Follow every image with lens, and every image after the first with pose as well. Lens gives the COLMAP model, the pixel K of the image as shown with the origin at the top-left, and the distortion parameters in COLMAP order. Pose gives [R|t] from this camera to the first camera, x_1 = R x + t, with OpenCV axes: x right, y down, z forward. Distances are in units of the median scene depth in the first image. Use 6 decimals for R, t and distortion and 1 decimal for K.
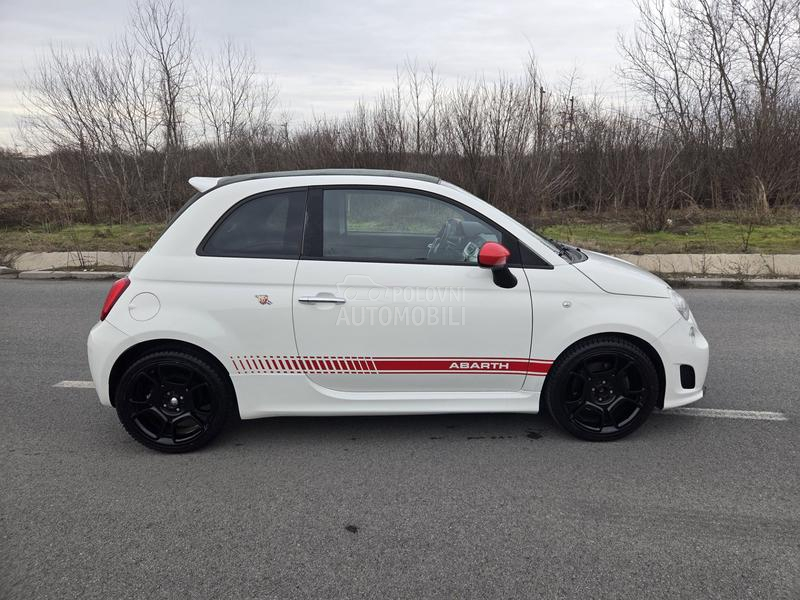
lens RADIAL K [[532.8, 0, 405.8], [0, 532.8, 295.1], [0, 0, 1]] dist [0.058350, -0.041974]
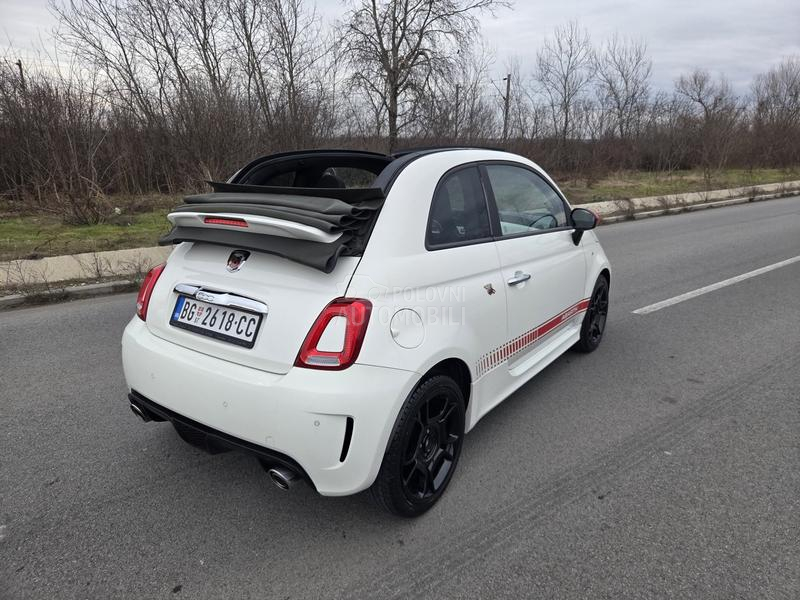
lens RADIAL K [[532.8, 0, 405.5], [0, 532.8, 301.2], [0, 0, 1]] dist [0.058350, -0.041974]
pose [[0.588418, -0.192449, 0.785320, -1.033358], [0.158702, 0.979858, 0.121211, -0.100752], [-0.792829, 0.053309, 0.607108, 0.558095]]
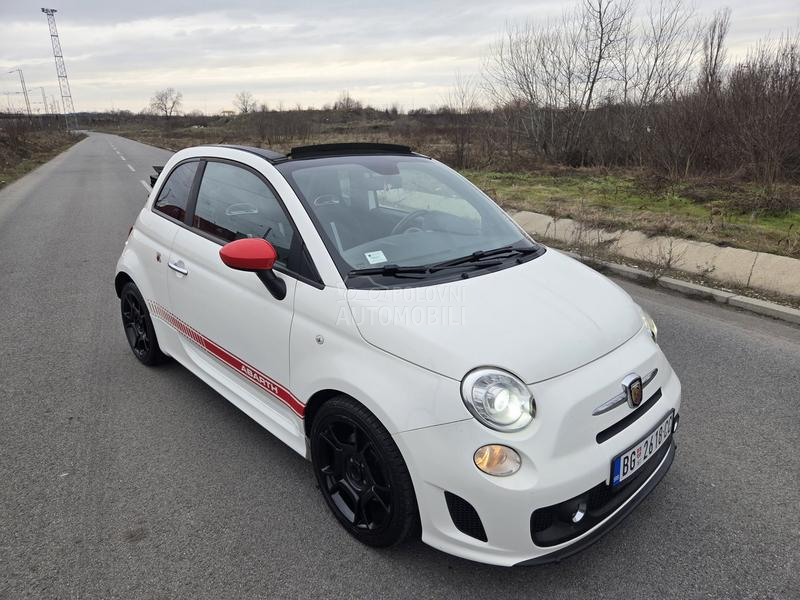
lens RADIAL K [[532.8, 0, 393.6], [0, 532.8, 308.4], [0, 0, 1]] dist [0.058350, -0.041974]
pose [[0.673365, 0.252963, -0.694687, 0.864334], [-0.176202, 0.967476, 0.181502, -0.175079], [0.718006, 0.000188, 0.696037, 0.553146]]
